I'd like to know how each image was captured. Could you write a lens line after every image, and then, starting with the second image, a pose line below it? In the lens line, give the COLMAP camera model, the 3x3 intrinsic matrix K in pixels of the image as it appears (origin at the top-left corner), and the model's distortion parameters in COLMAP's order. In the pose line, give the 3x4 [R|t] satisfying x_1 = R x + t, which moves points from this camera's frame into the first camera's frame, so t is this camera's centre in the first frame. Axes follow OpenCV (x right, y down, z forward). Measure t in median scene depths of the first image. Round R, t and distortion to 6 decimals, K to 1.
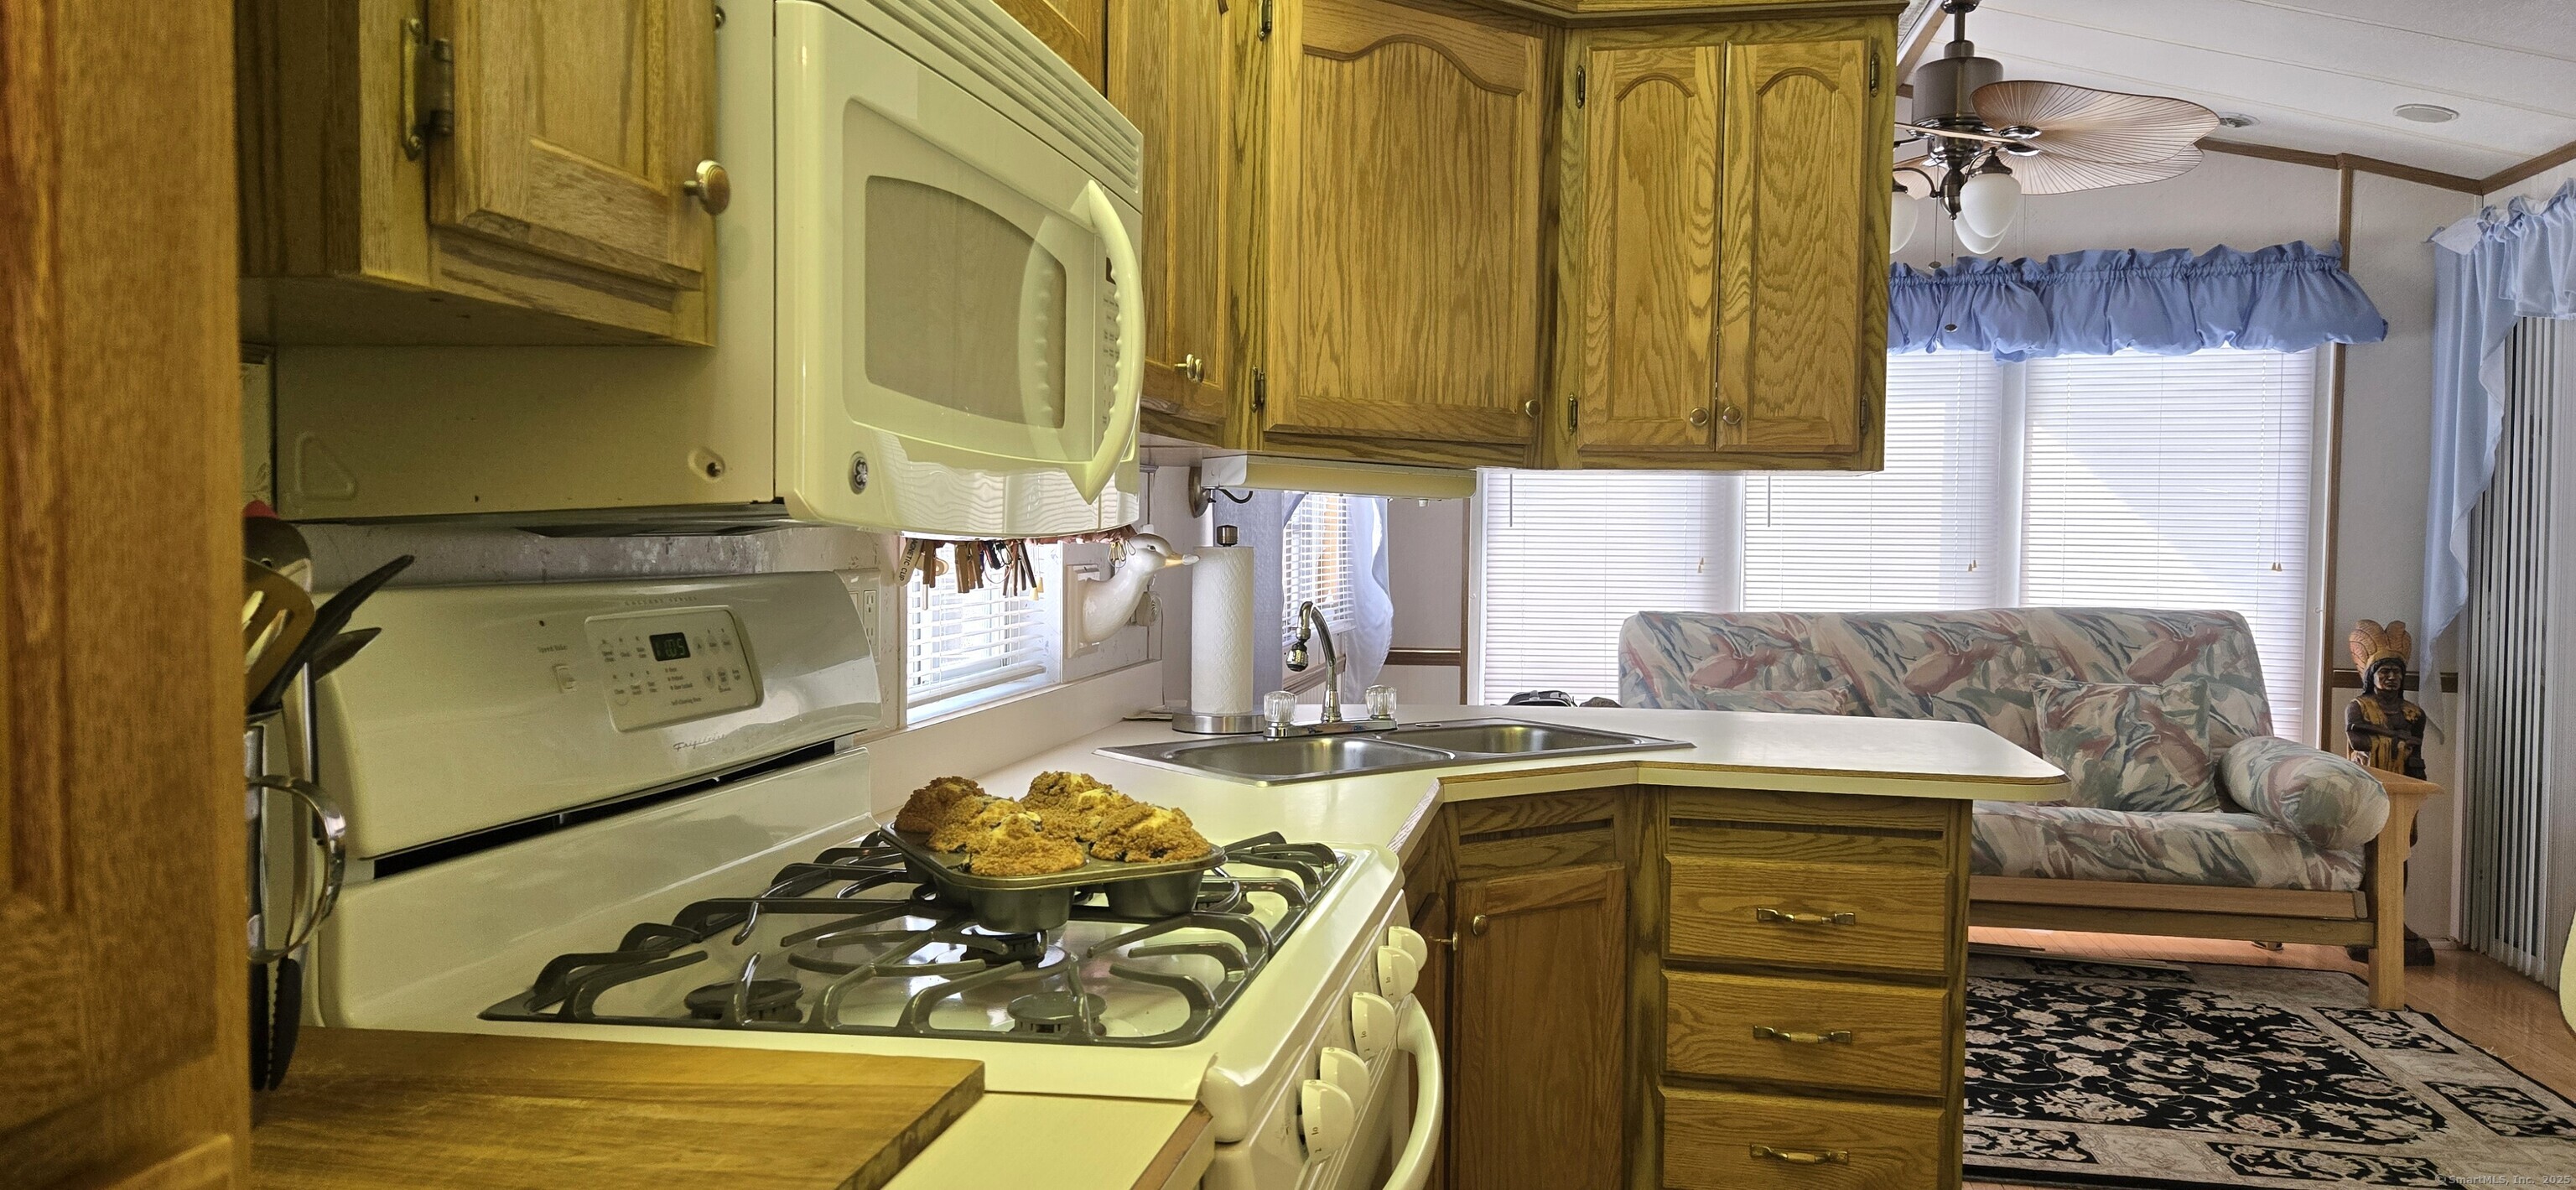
lens RADIAL K [[1704.2, 0, 1278.4], [0, 1704.2, 582.3], [0, 0, 1]] dist [0.074199, -0.063928]
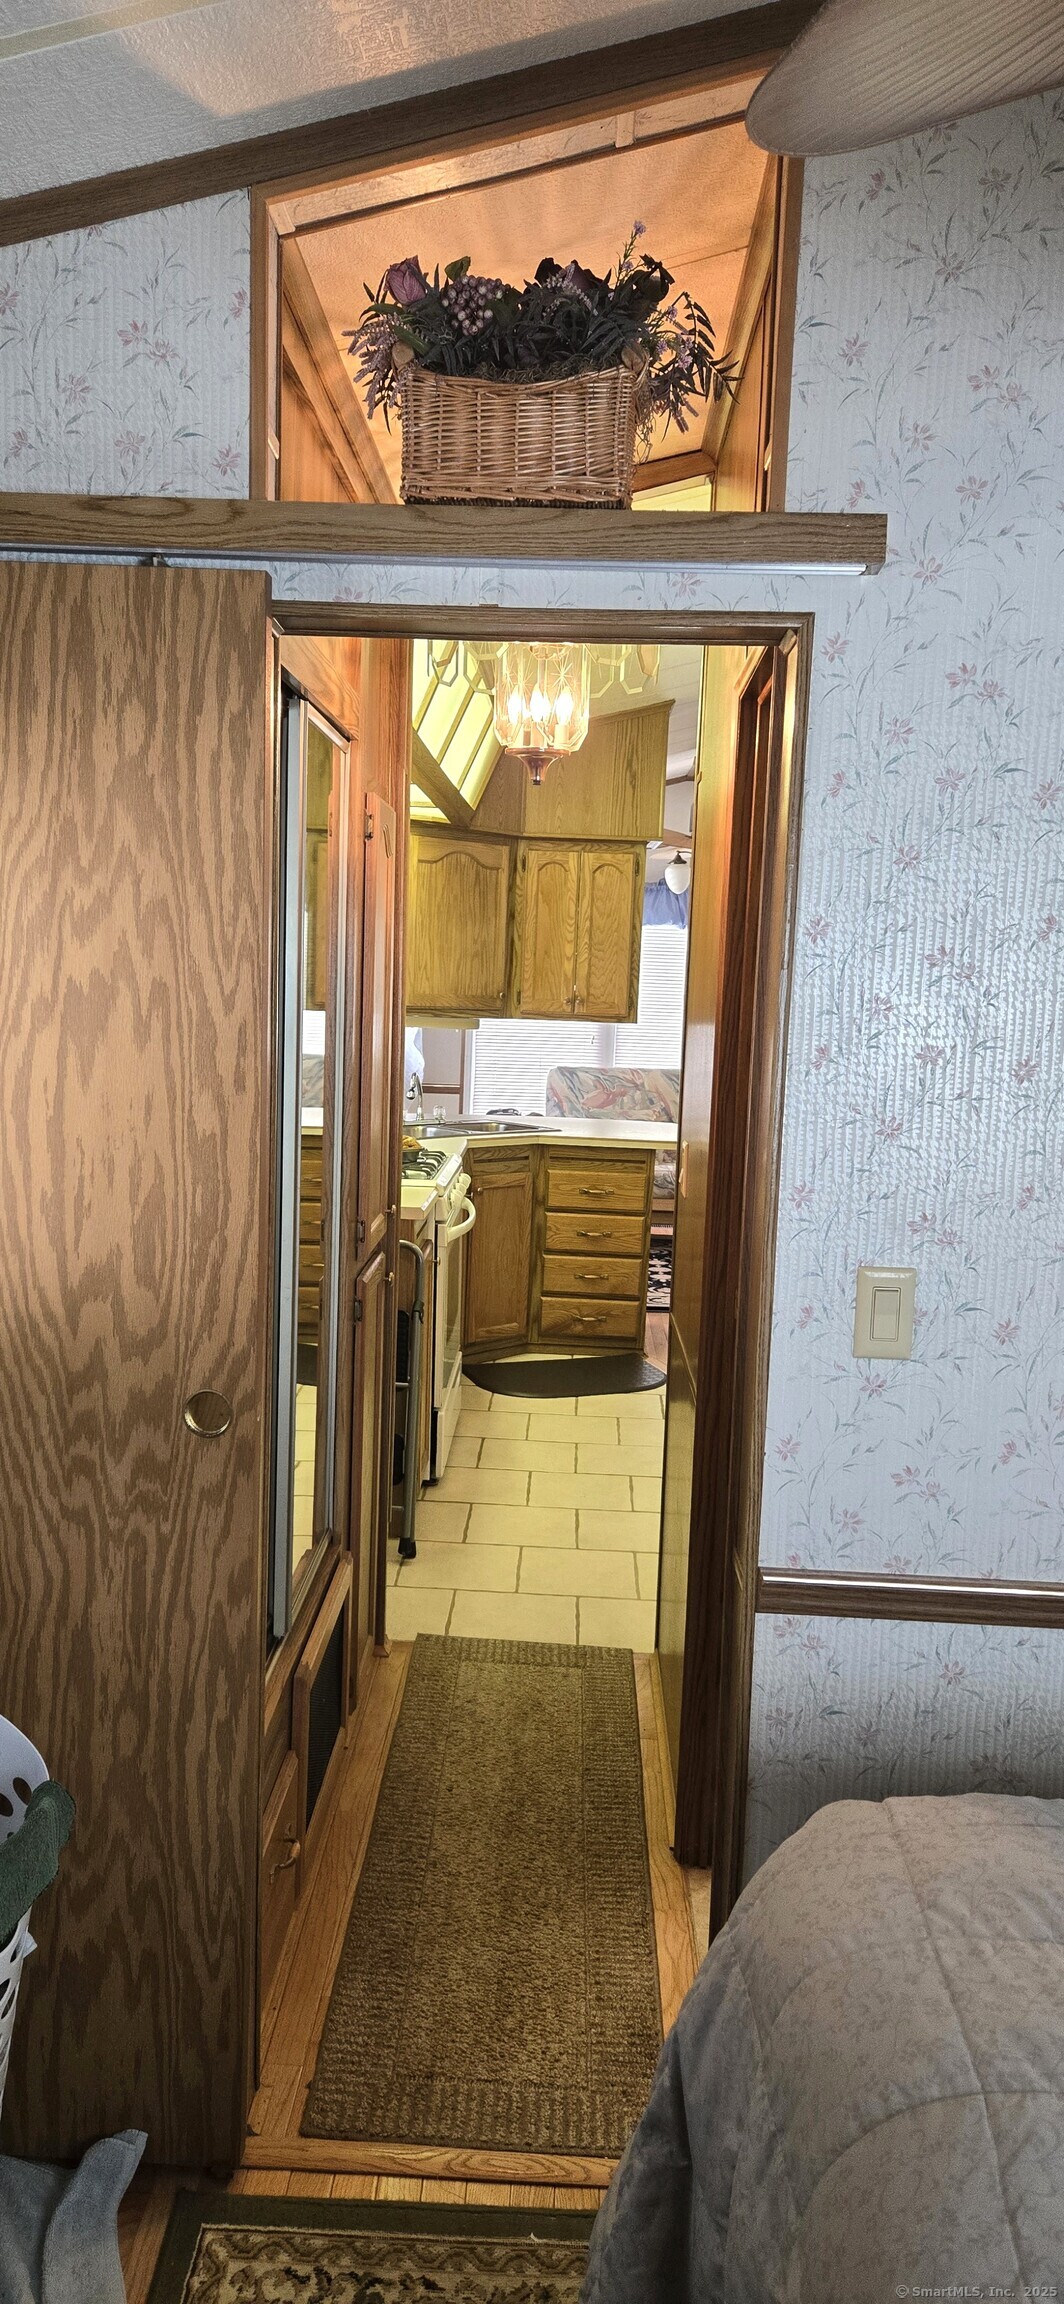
lens RADIAL K [[1524.2, 0, 544.9], [0, 1524.2, 1125.5], [0, 0, 1]] dist [0.074199, -0.063928]
pose [[0.983910, 0.010272, 0.178370, -0.187281], [-0.023644, 0.997051, 0.073003, -0.077171], [-0.177095, -0.076046, 0.981252, -1.219133]]
